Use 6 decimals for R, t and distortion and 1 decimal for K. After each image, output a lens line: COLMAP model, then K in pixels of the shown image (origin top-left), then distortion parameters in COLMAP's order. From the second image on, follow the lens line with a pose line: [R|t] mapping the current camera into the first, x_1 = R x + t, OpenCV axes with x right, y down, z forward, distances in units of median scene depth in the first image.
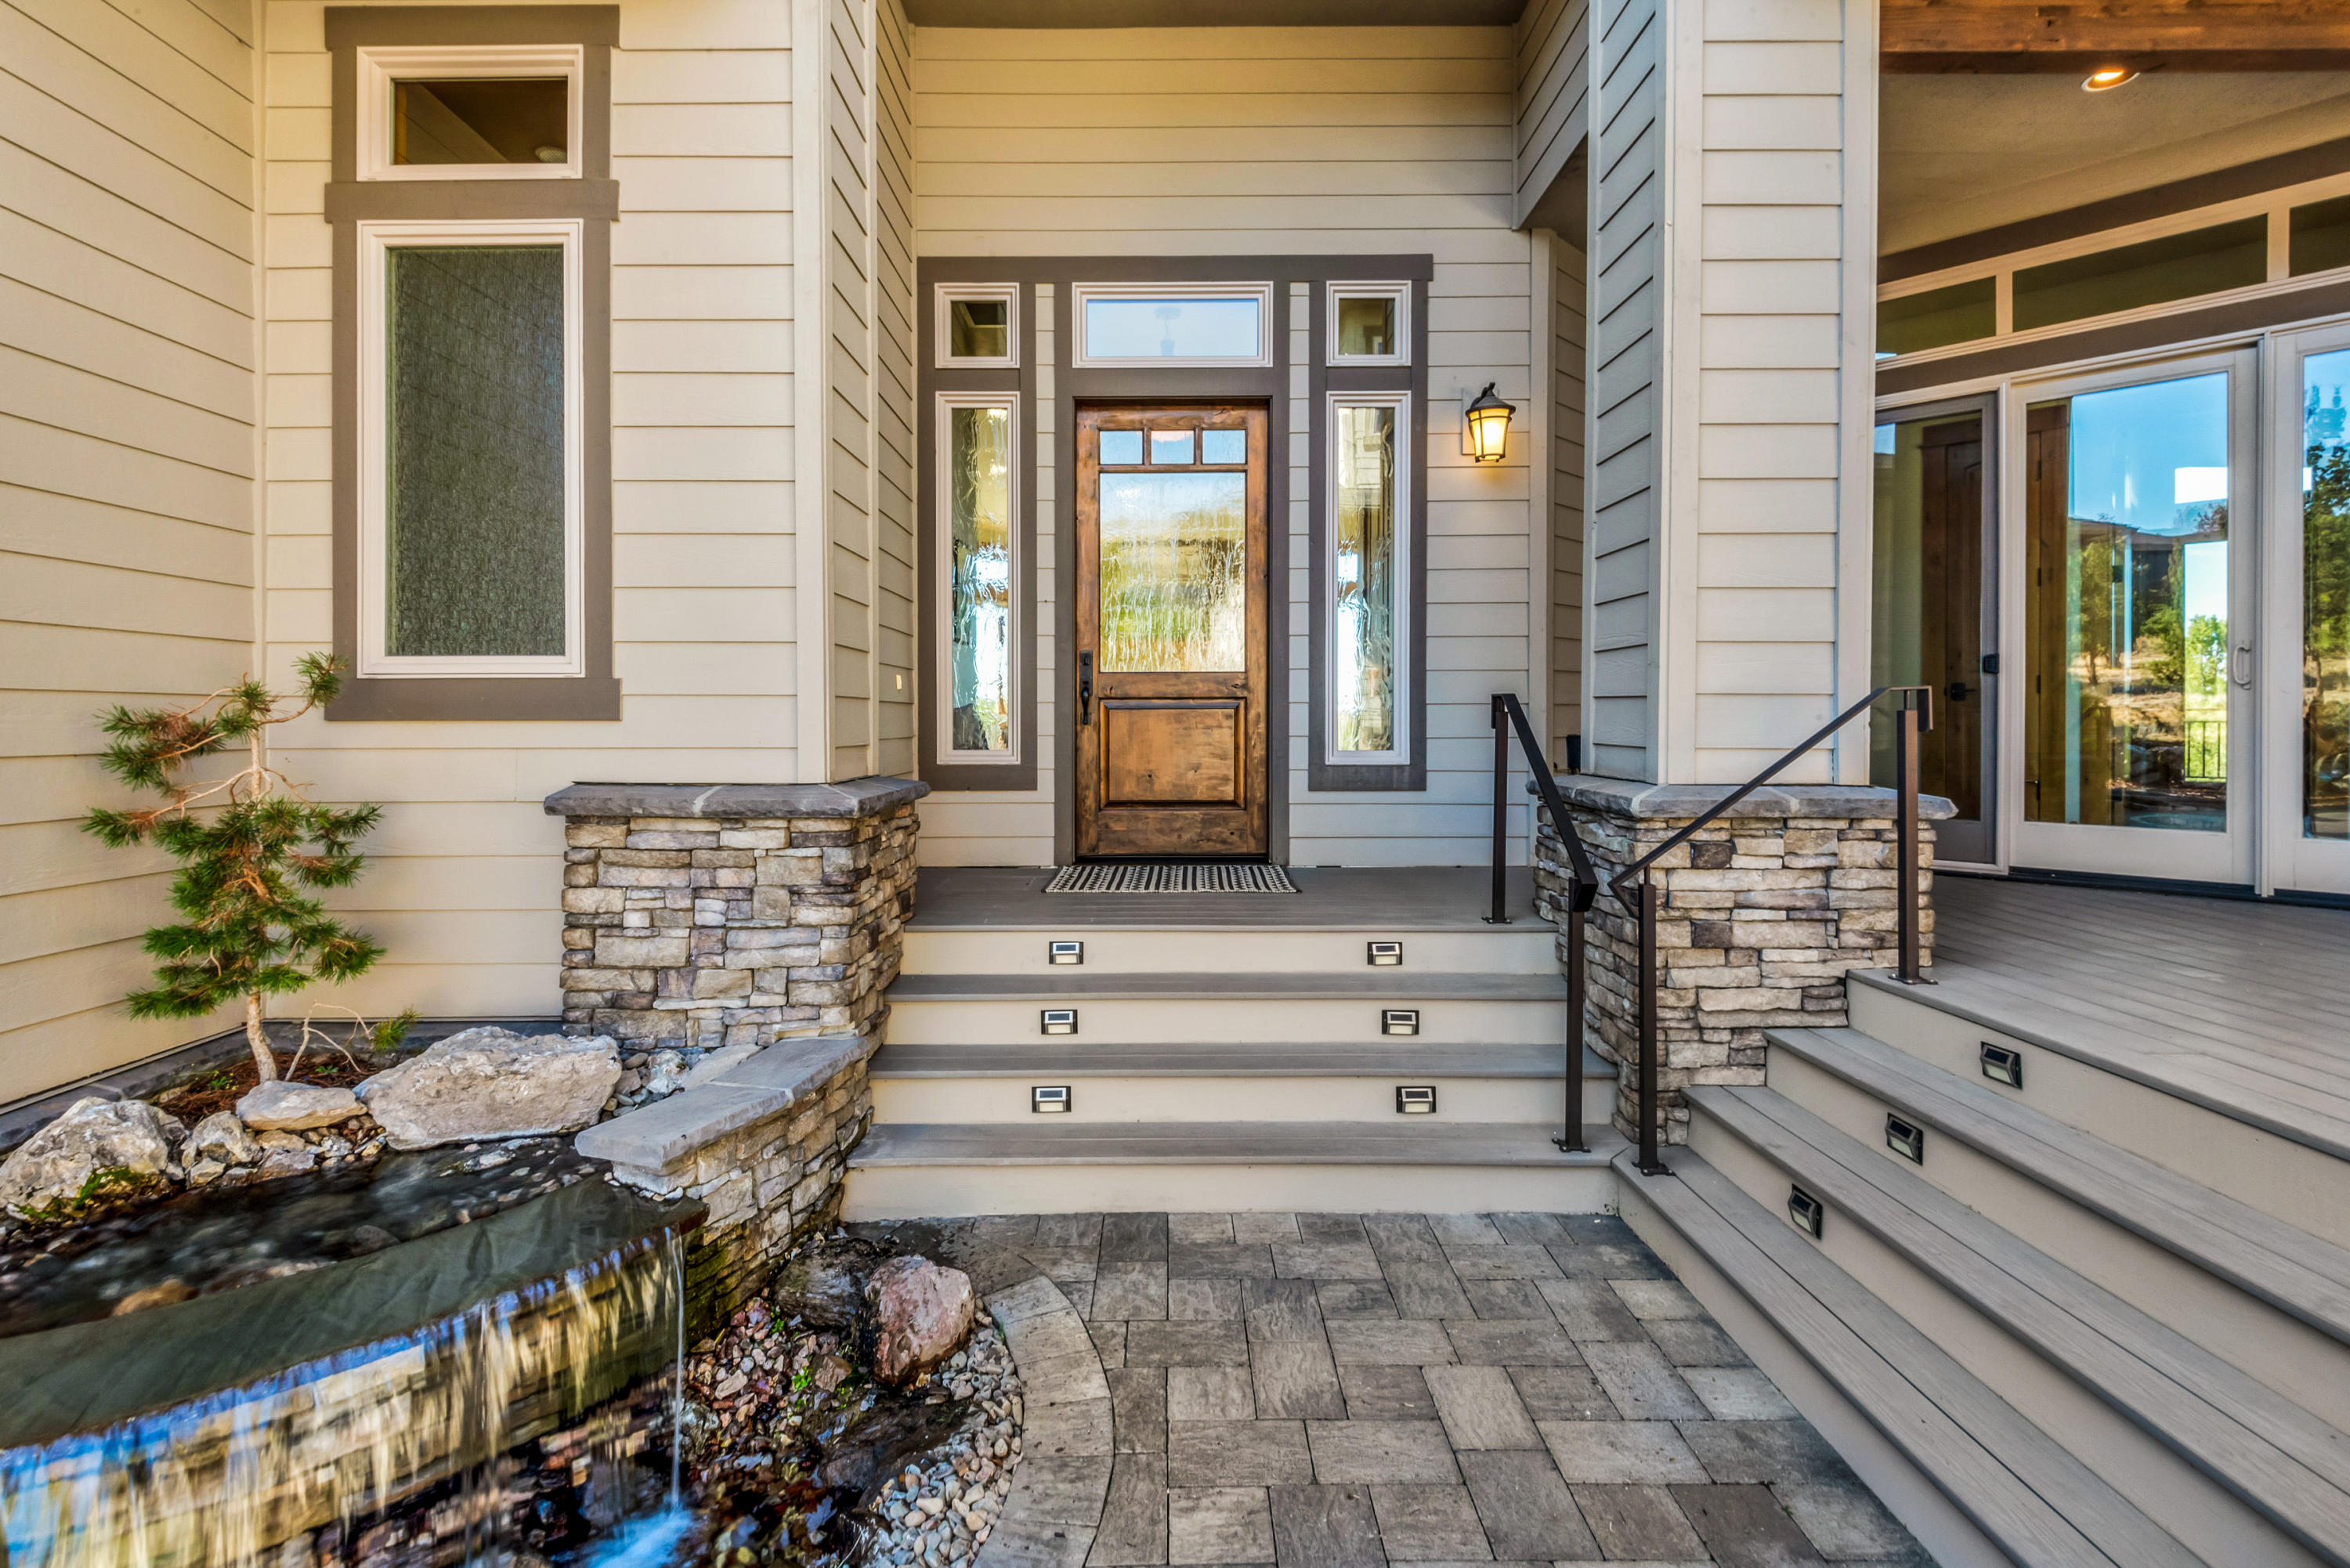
lens RADIAL K [[1056.9, 0, 1170.4], [0, 1056.9, 736.4], [0, 0, 1]] dist [0.023163, -0.012765]
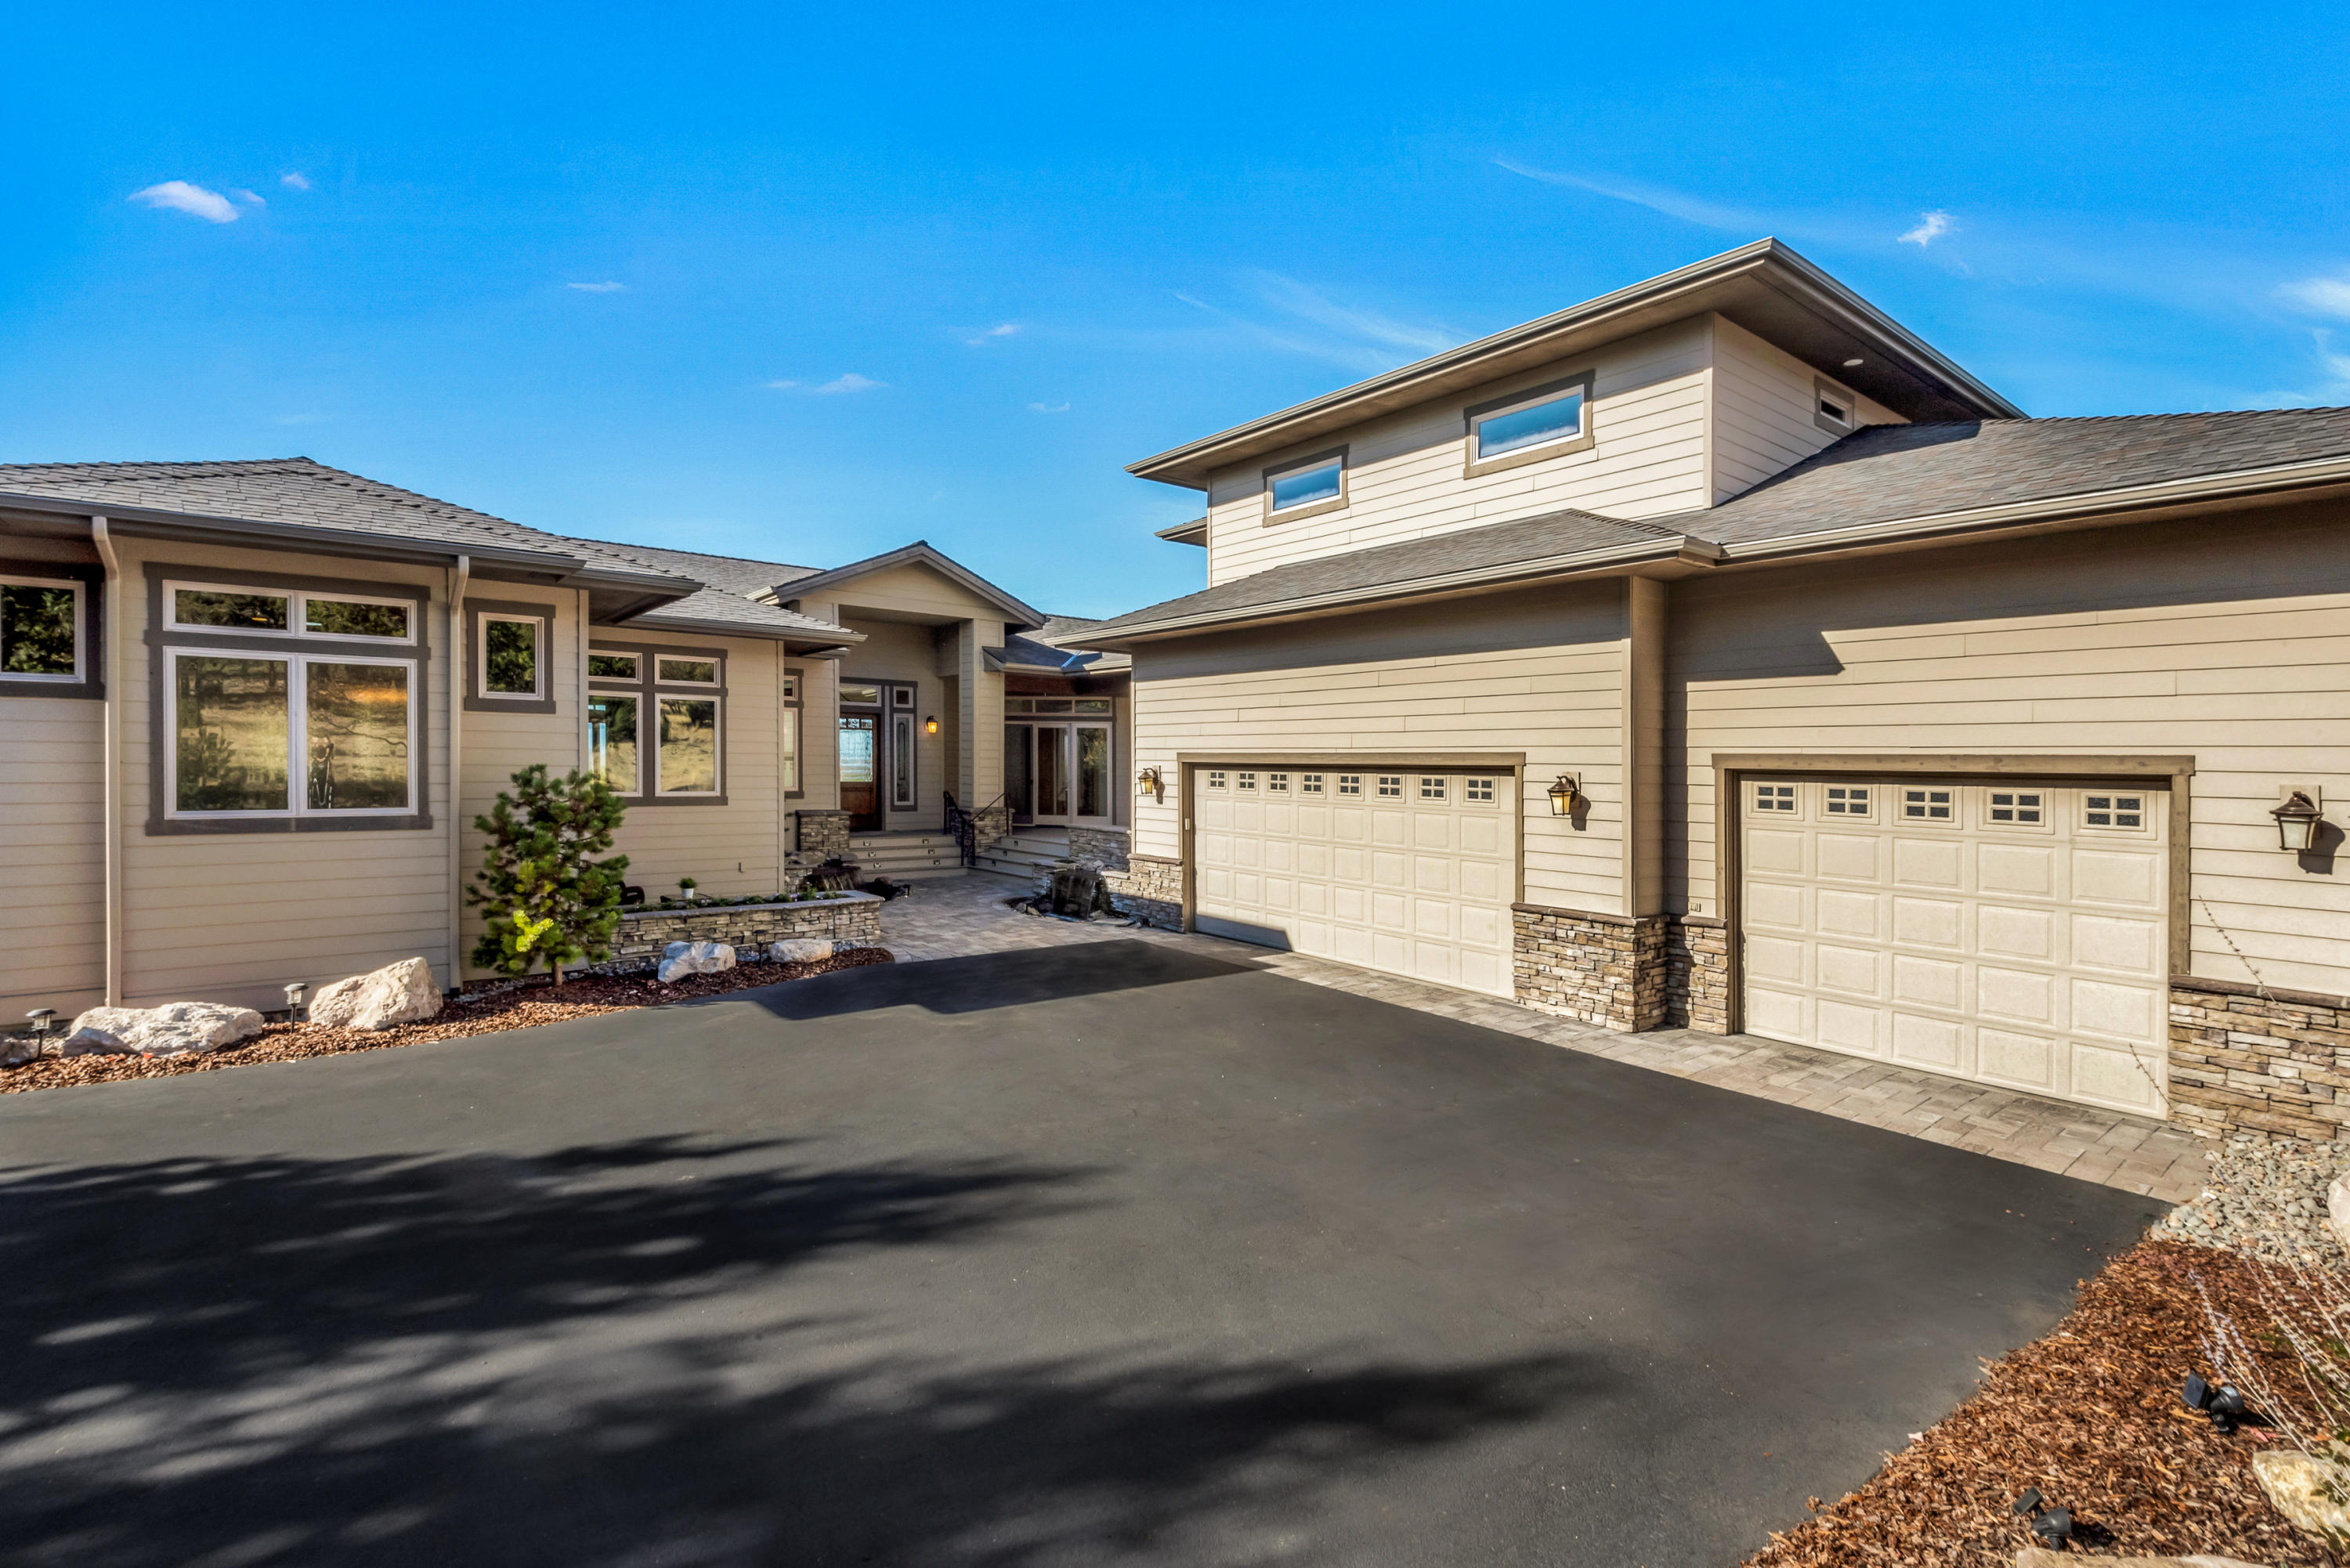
lens RADIAL K [[1077.3, 0, 1194.3], [0, 1077.3, 850.4], [0, 0, 1]] dist [0.000336, -0.000676]
pose [[0.772016, -0.038850, 0.634415, -2.533216], [-0.006342, 0.997610, 0.068809, -0.146040], [-0.635572, -0.057145, 0.769924, -4.648633]]
